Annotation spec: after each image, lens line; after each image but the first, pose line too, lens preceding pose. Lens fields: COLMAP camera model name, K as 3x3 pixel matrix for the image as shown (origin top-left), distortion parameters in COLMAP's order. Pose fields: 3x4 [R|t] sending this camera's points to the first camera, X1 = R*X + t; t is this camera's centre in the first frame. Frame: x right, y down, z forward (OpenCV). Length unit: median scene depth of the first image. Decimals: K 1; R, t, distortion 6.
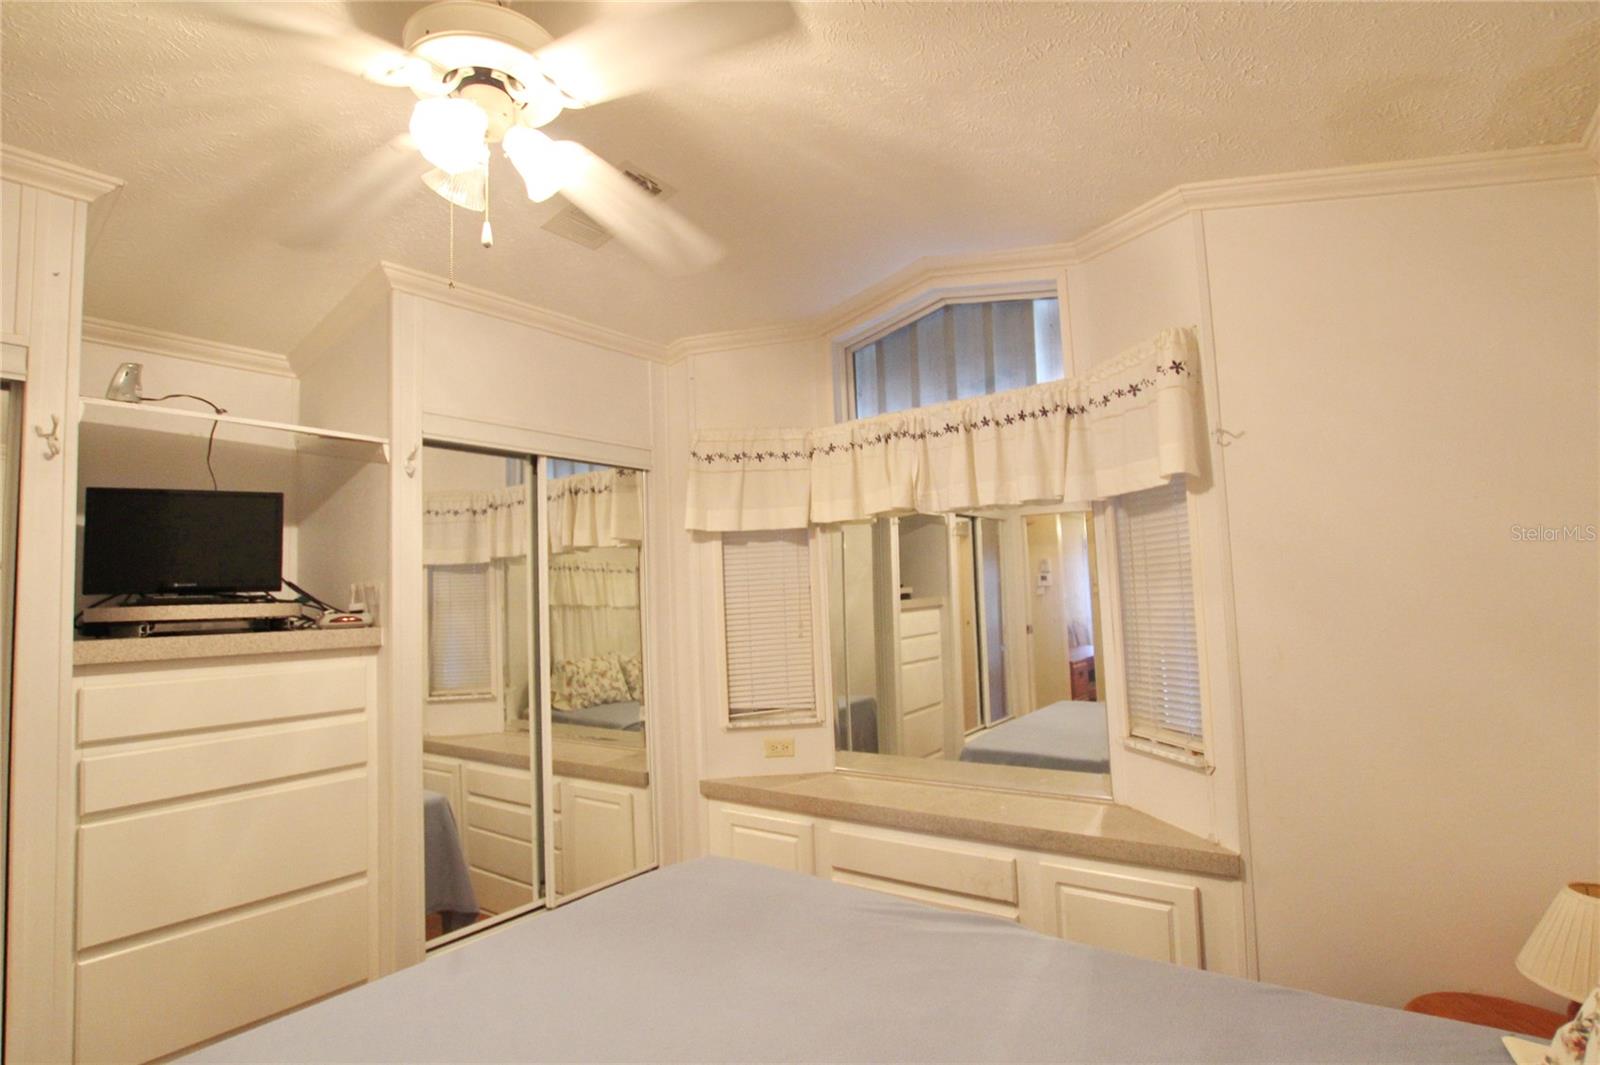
lens RADIAL K [[769.9, 0, 792.8], [0, 769.9, 535.1], [0, 0, 1]] dist [-0.044775, 0.012590]
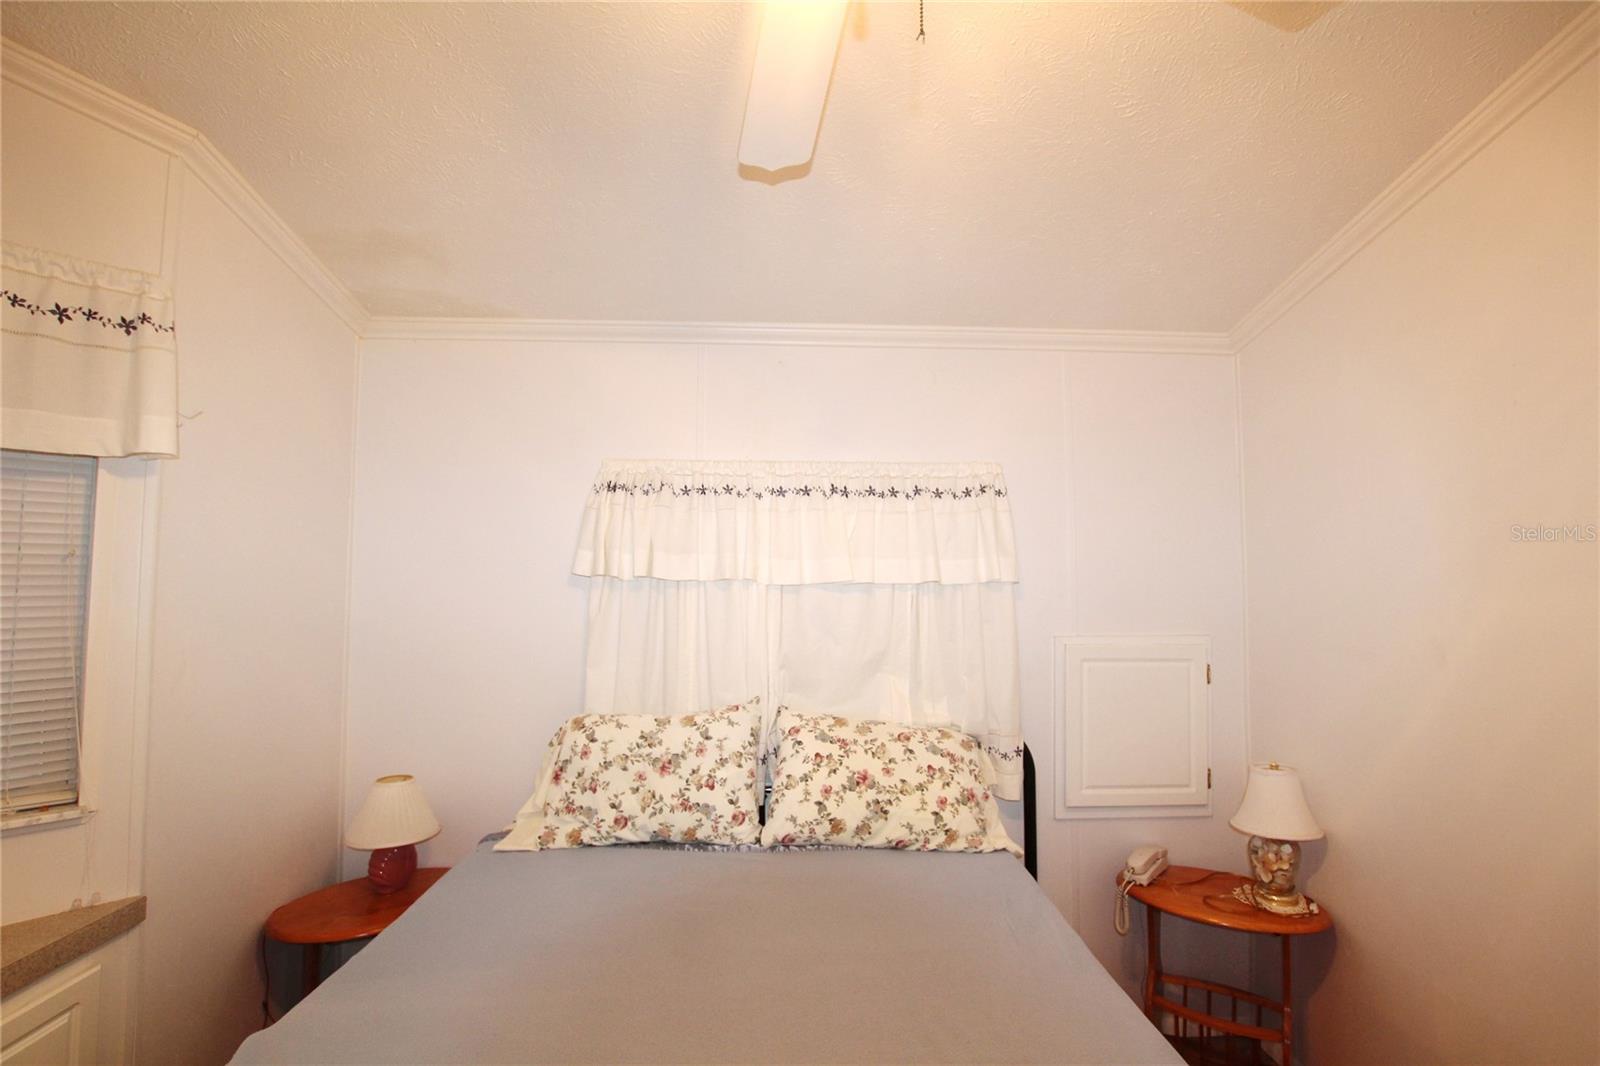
lens RADIAL K [[741.4, 0, 793.9], [0, 741.4, 535.9], [0, 0, 1]] dist [-0.038369, 0.007444]
pose [[-0.606013, 0.085166, 0.790883, -0.379041], [-0.036415, 0.990239, -0.134536, 0.065304], [-0.794621, -0.110330, -0.596996, 0.646380]]
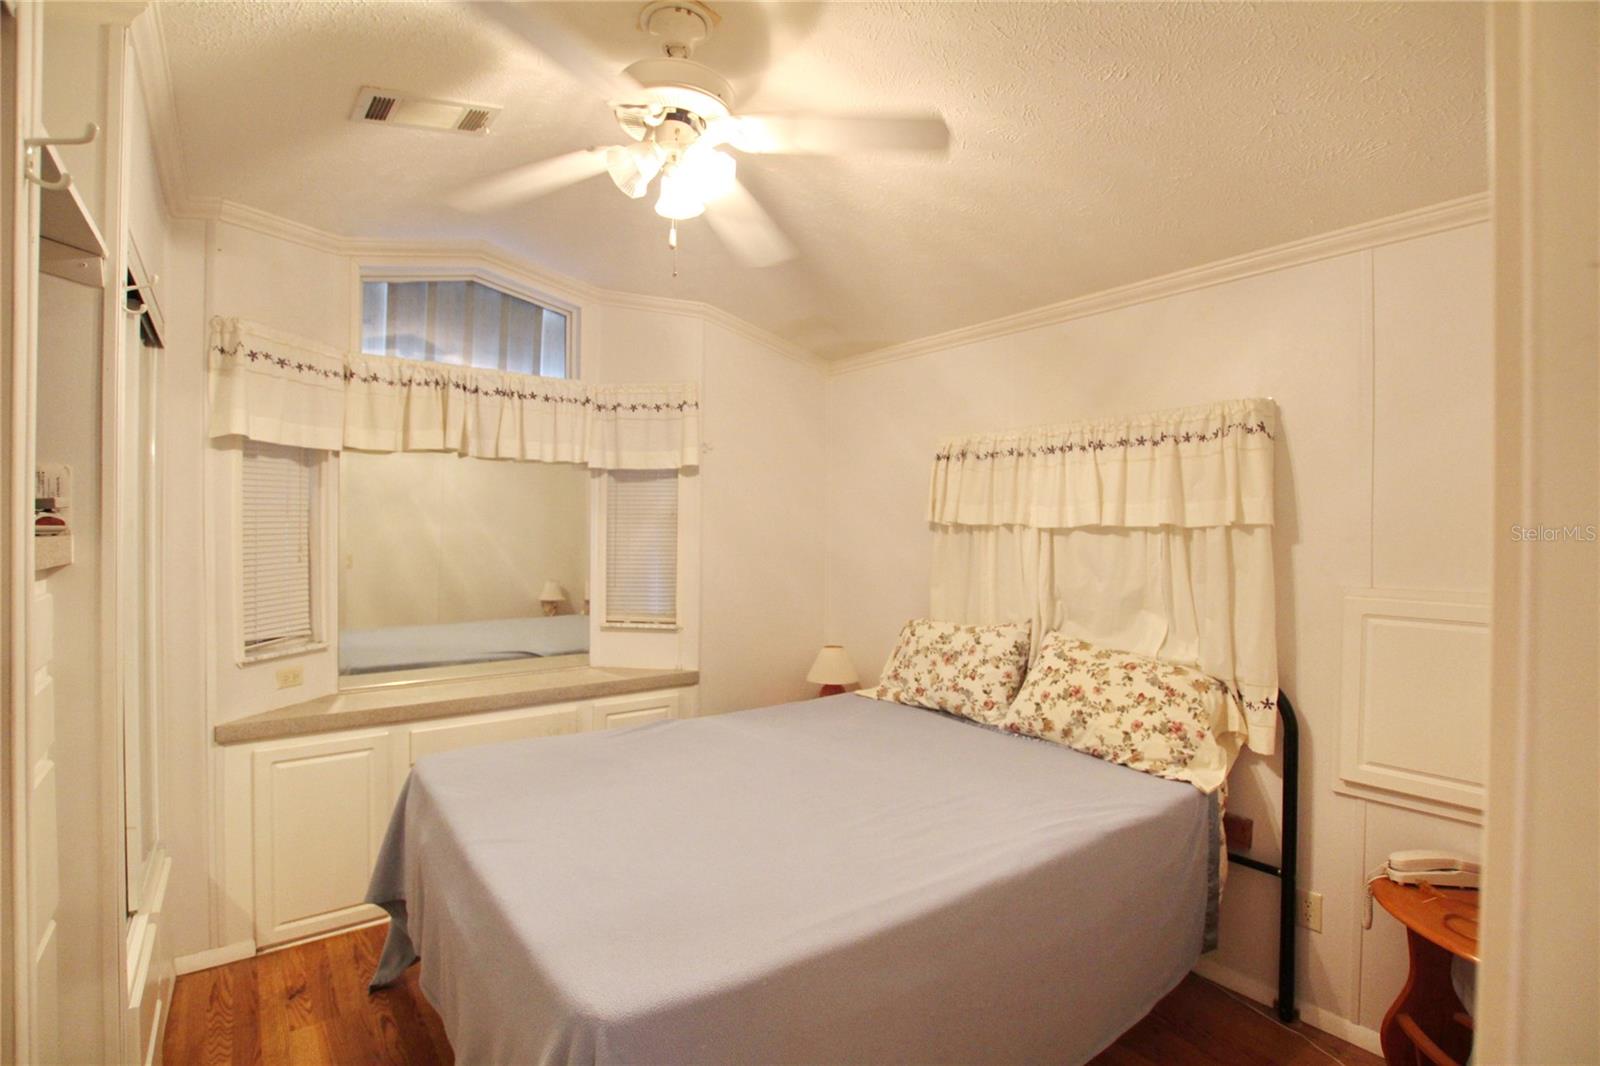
lens RADIAL K [[741.4, 0, 793.9], [0, 741.4, 535.9], [0, 0, 1]] dist [-0.038369, 0.007444]
pose [[0.292979, 0.041815, 0.955204, -0.763436], [-0.091694, 0.995667, -0.015462, 0.065347], [-0.951712, -0.083056, 0.295543, 0.174739]]
